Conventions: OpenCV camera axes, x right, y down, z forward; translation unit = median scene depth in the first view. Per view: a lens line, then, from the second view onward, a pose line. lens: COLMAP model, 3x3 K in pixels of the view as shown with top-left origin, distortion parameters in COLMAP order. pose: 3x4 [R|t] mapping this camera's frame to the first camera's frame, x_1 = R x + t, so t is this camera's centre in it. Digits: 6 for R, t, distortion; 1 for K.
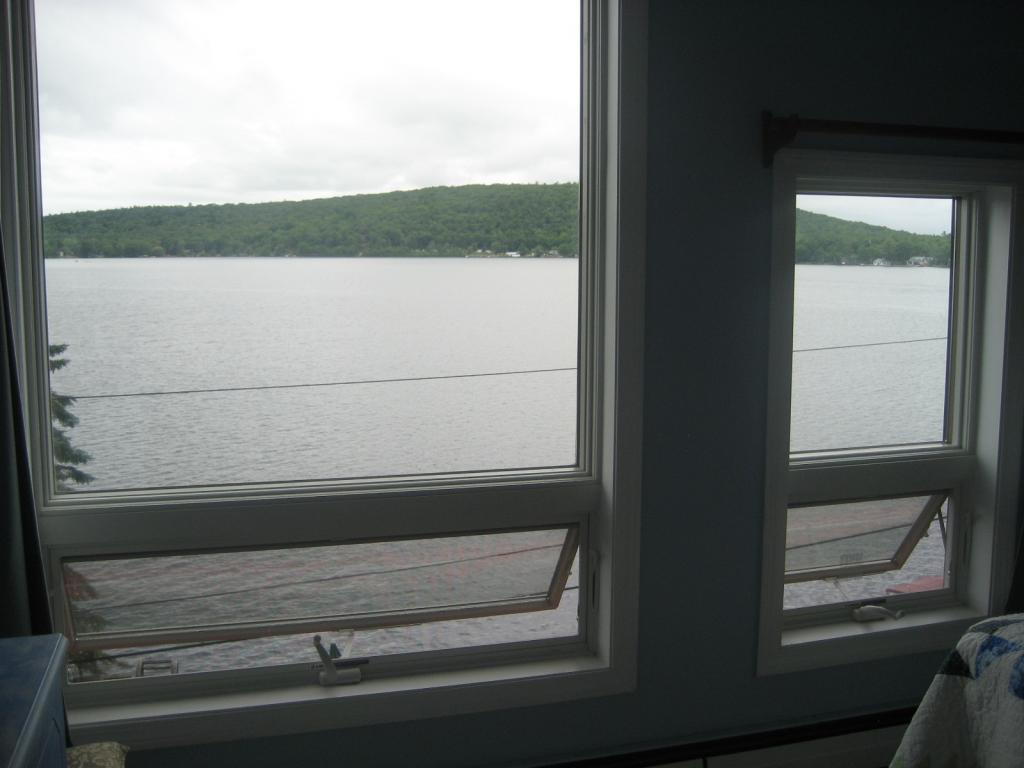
lens RADIAL K [[1039.7, 0, 510.5], [0, 1039.7, 376.2], [0, 0, 1]] dist [-0.121025, 0.000000]
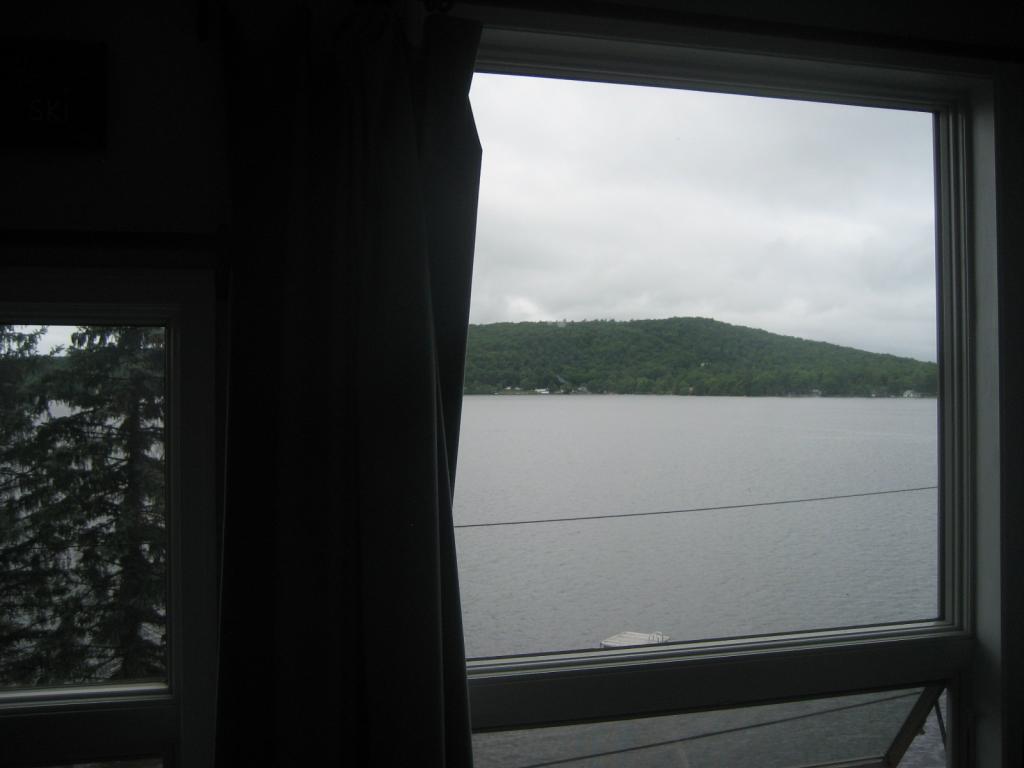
lens RADIAL K [[1039.7, 0, 514.7], [0, 1039.7, 393.4], [0, 0, 1]] dist [-0.121025, 0.000000]
pose [[0.999653, -0.009092, -0.024712, 0.114019], [0.006197, 0.993369, -0.114807, -0.019200], [0.025592, 0.114614, 0.993080, 0.182857]]
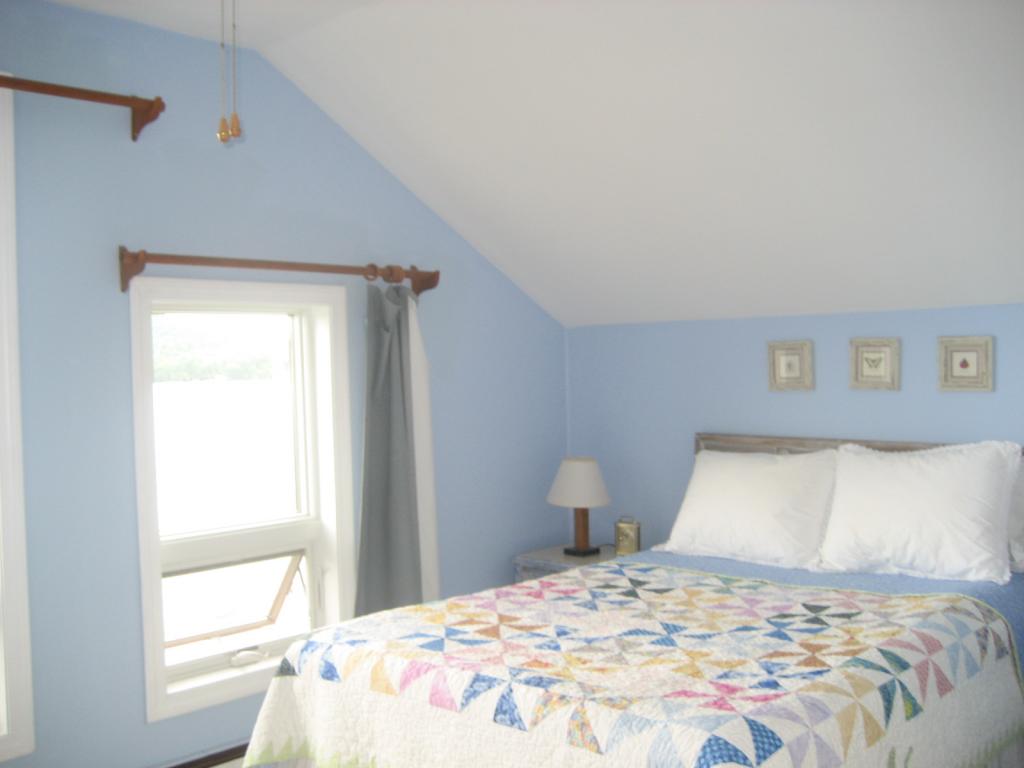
lens RADIAL K [[1039.7, 0, 517.8], [0, 1039.7, 382.3], [0, 0, 1]] dist [-0.121025, 0.000000]
pose [[0.857348, -0.031733, 0.513759, 0.020720], [0.087718, 0.992505, -0.085078, 0.037677], [-0.507209, 0.118008, 0.853706, -0.211401]]
